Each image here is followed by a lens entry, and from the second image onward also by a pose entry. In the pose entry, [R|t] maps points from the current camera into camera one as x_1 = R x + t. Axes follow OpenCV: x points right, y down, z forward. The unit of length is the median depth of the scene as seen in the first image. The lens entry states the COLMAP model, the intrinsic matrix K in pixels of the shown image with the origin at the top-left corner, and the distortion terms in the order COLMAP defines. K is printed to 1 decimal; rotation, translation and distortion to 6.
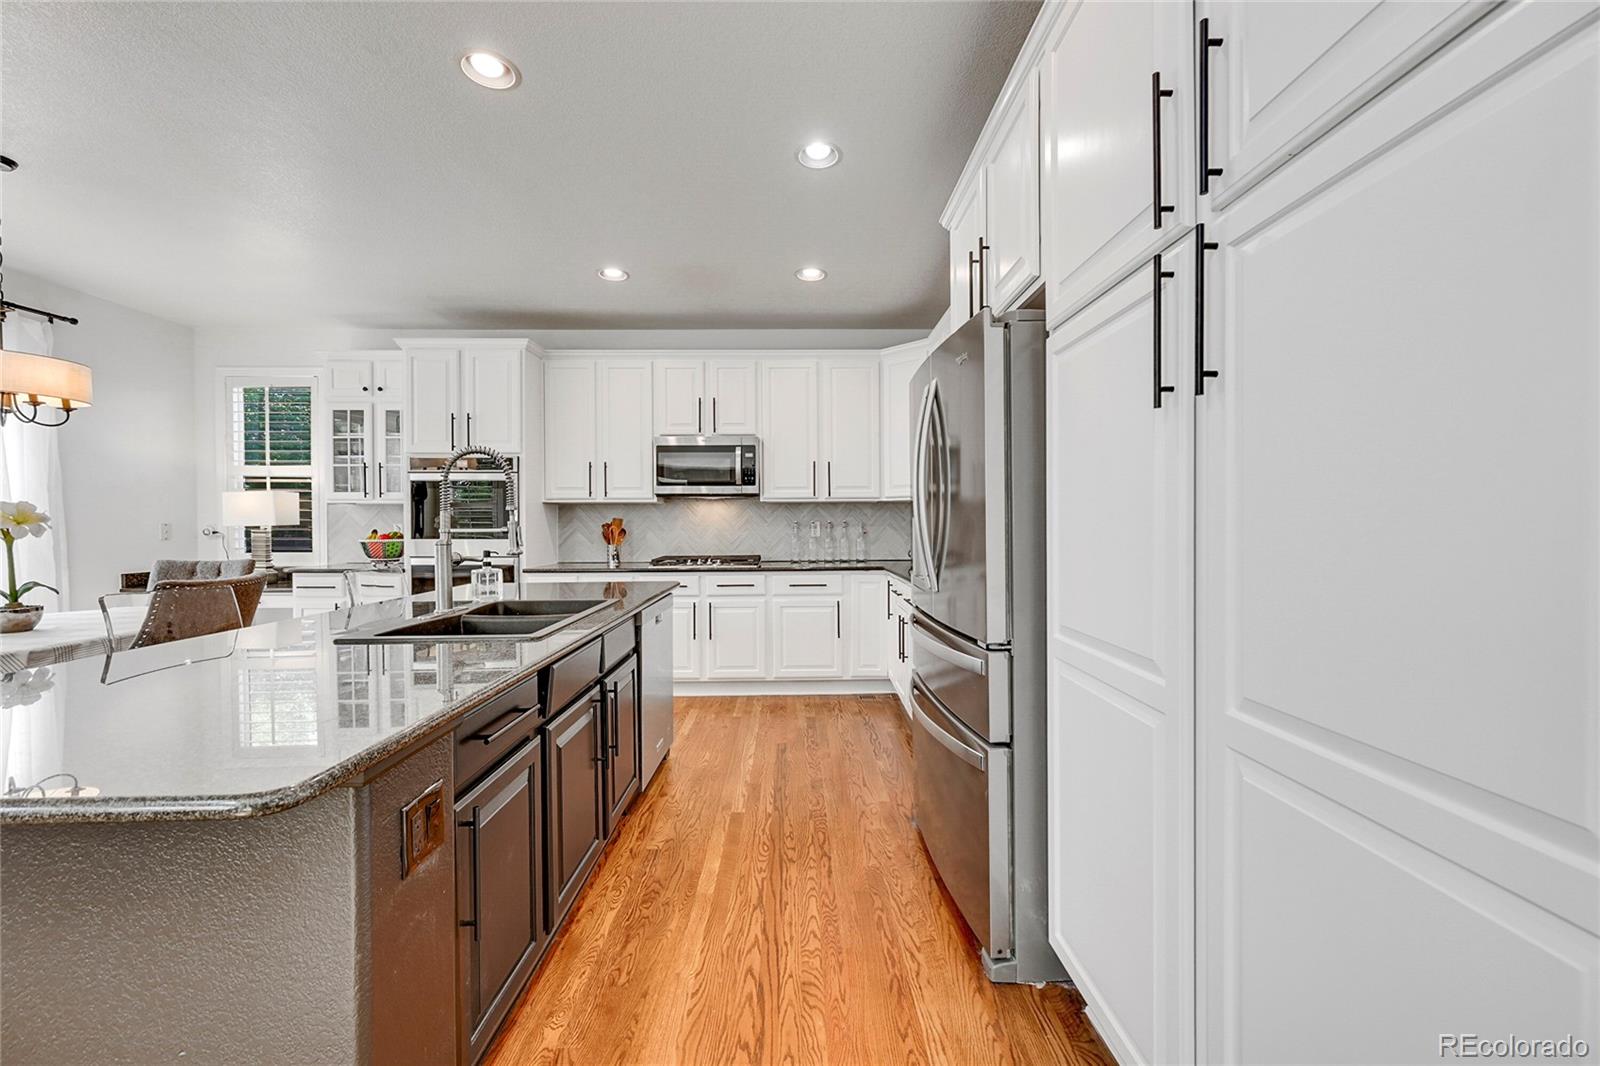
lens RADIAL K [[634.0, 0, 800.8], [0, 634.0, 526.7], [0, 0, 1]] dist [0.002194, 0.000030]
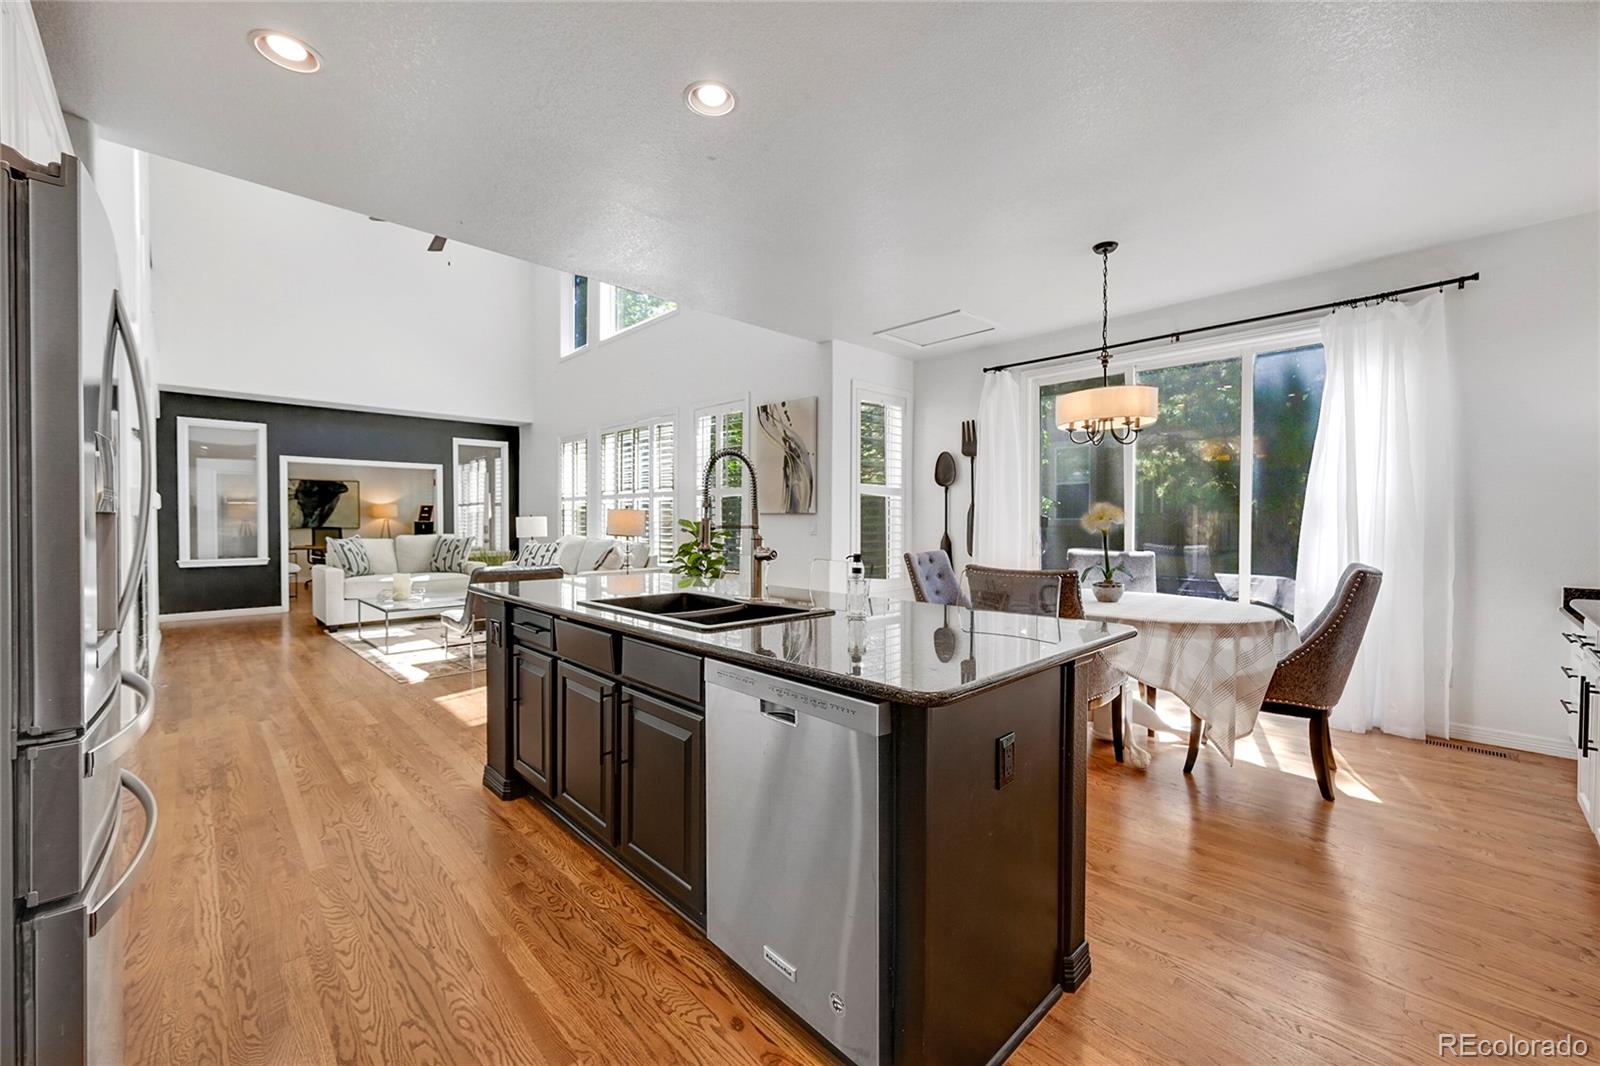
lens RADIAL K [[634.0, 0, 797.6], [0, 634.0, 527.9], [0, 0, 1]] dist [0.002194, 0.000030]
pose [[-0.731362, 0.010845, -0.681903, 0.144238], [-0.003757, 0.999794, 0.019930, -0.013463], [0.681979, 0.017138, -0.731171, 1.860536]]
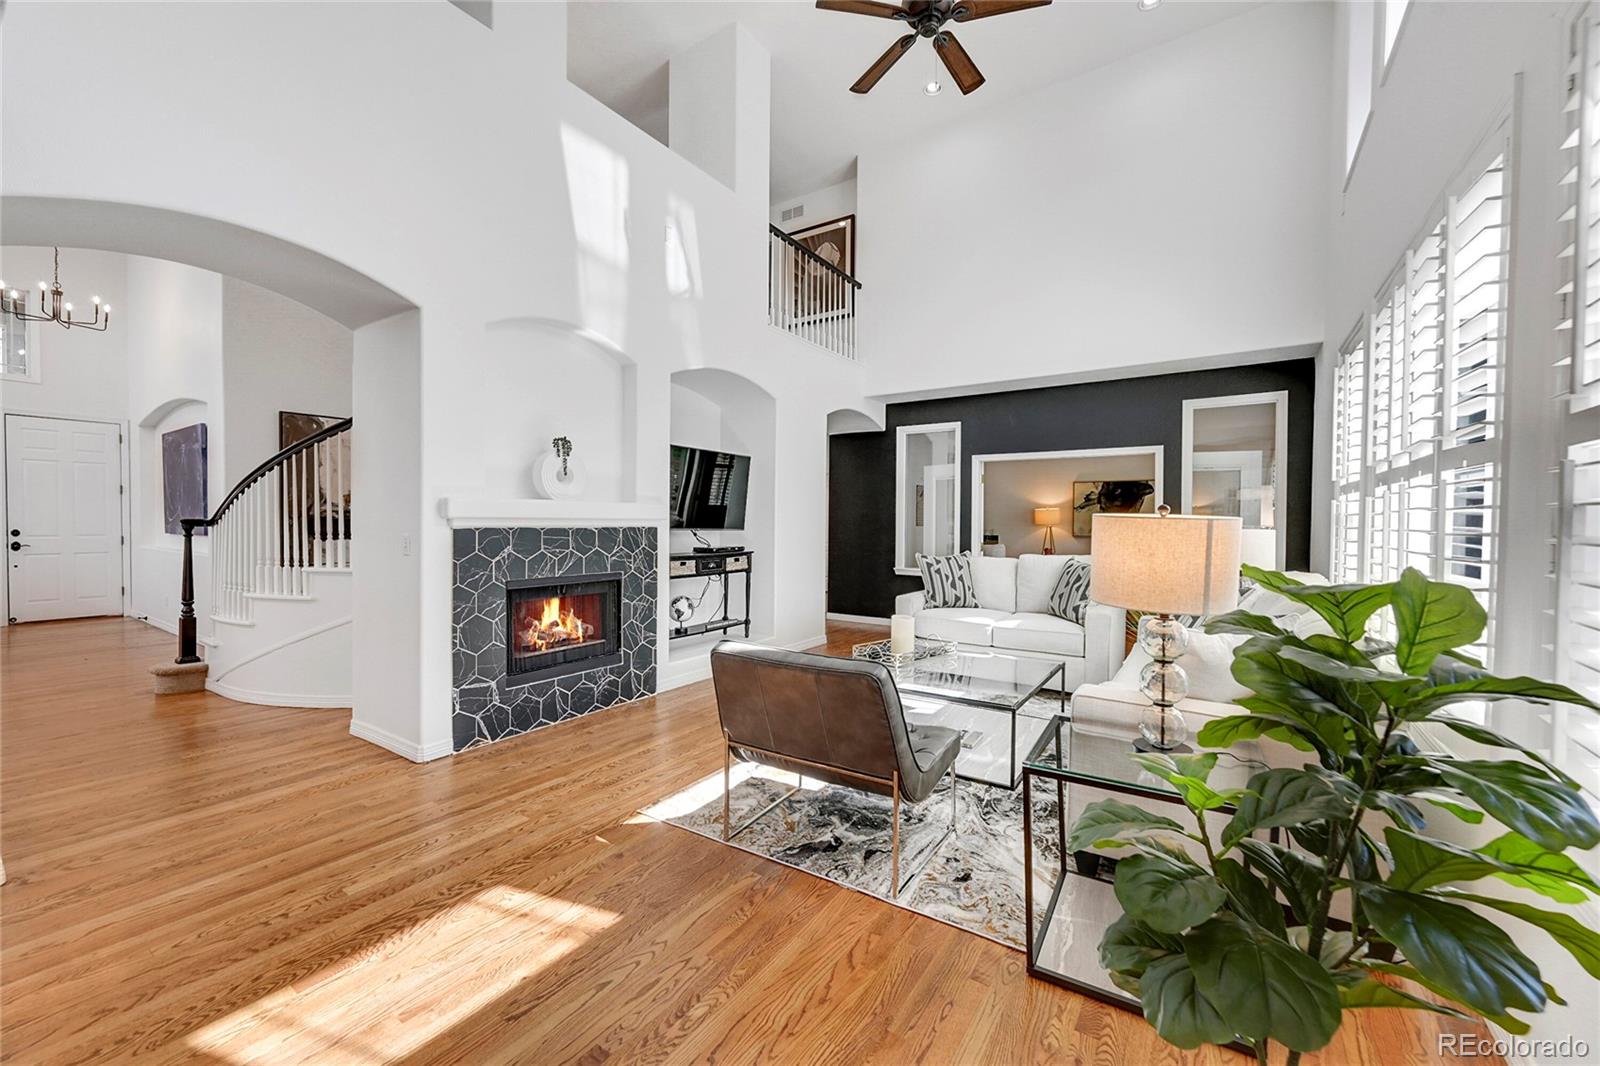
lens RADIAL K [[634.0, 0, 805.1], [0, 634.0, 530.9], [0, 0, 1]] dist [0.002194, 0.000030]
pose [[-0.821831, -0.013654, 0.569567, -1.354860], [-0.000492, 0.999729, 0.023256, -0.038996], [-0.569731, 0.018832, -0.821616, 0.219528]]
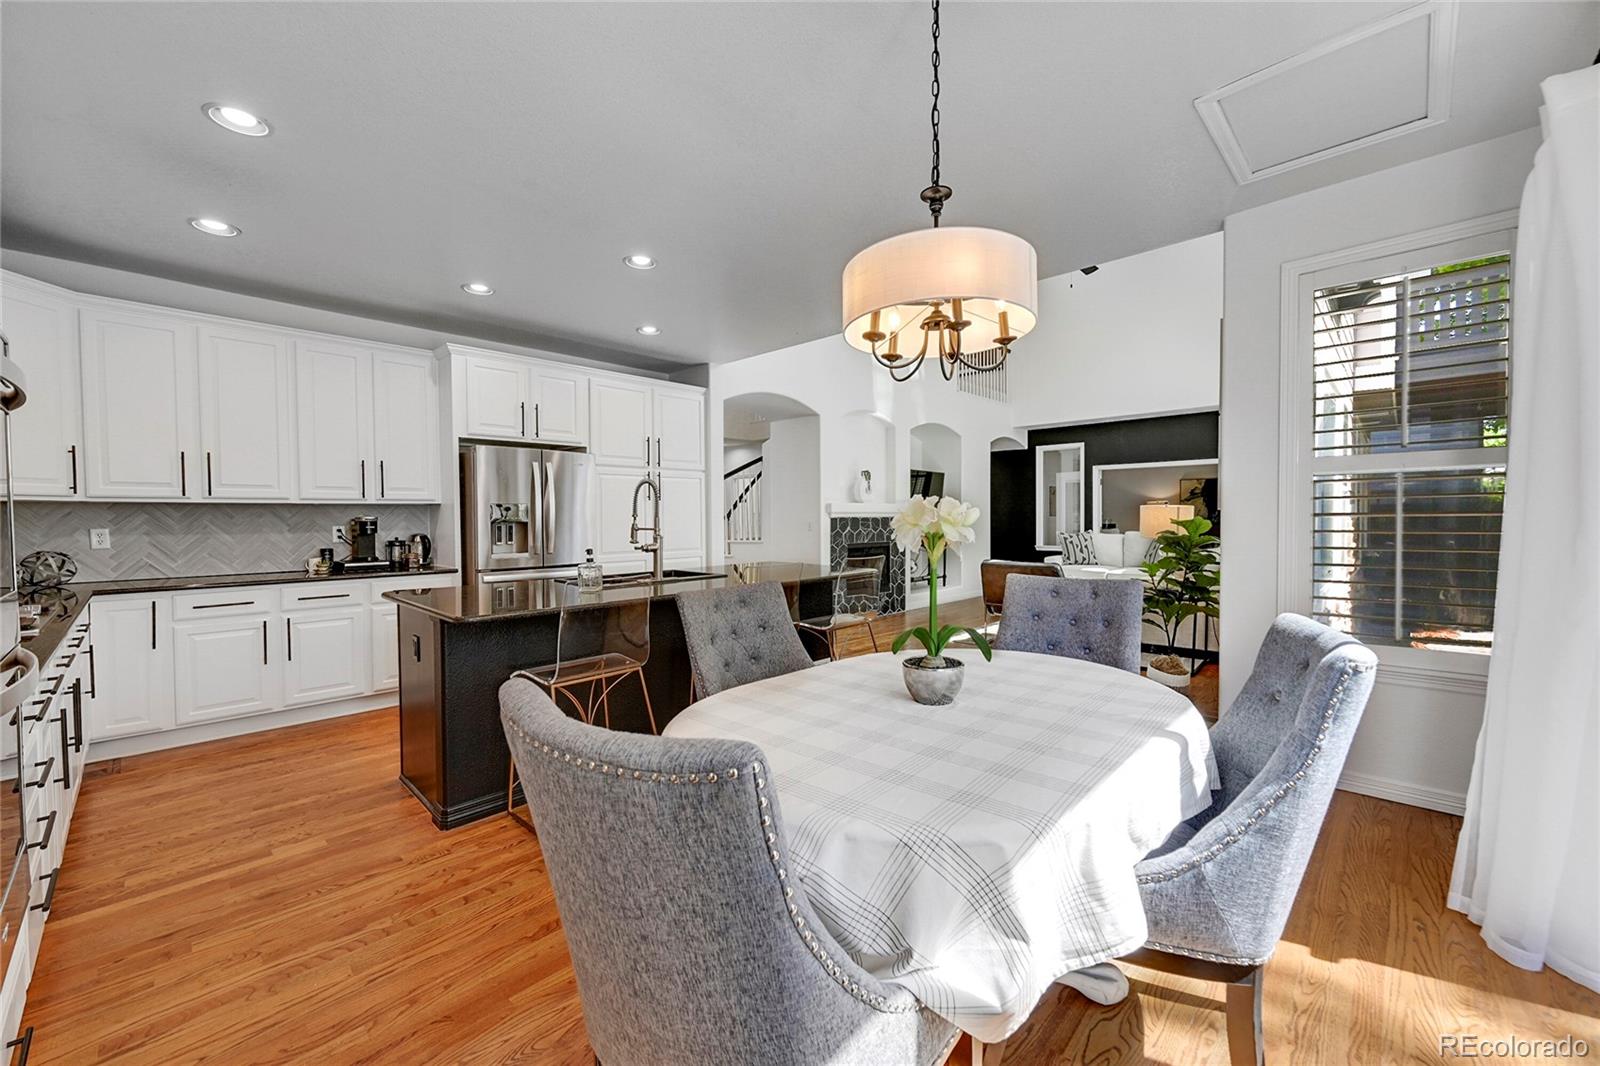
lens RADIAL K [[634.0, 0, 806.2], [0, 634.0, 529.4], [0, 0, 1]] dist [0.002194, 0.000030]
pose [[-0.715937, -0.007574, 0.698123, -1.960354], [0.013768, 0.999594, 0.024965, -0.030424], [-0.698029, 0.027485, -0.715542, 1.894566]]
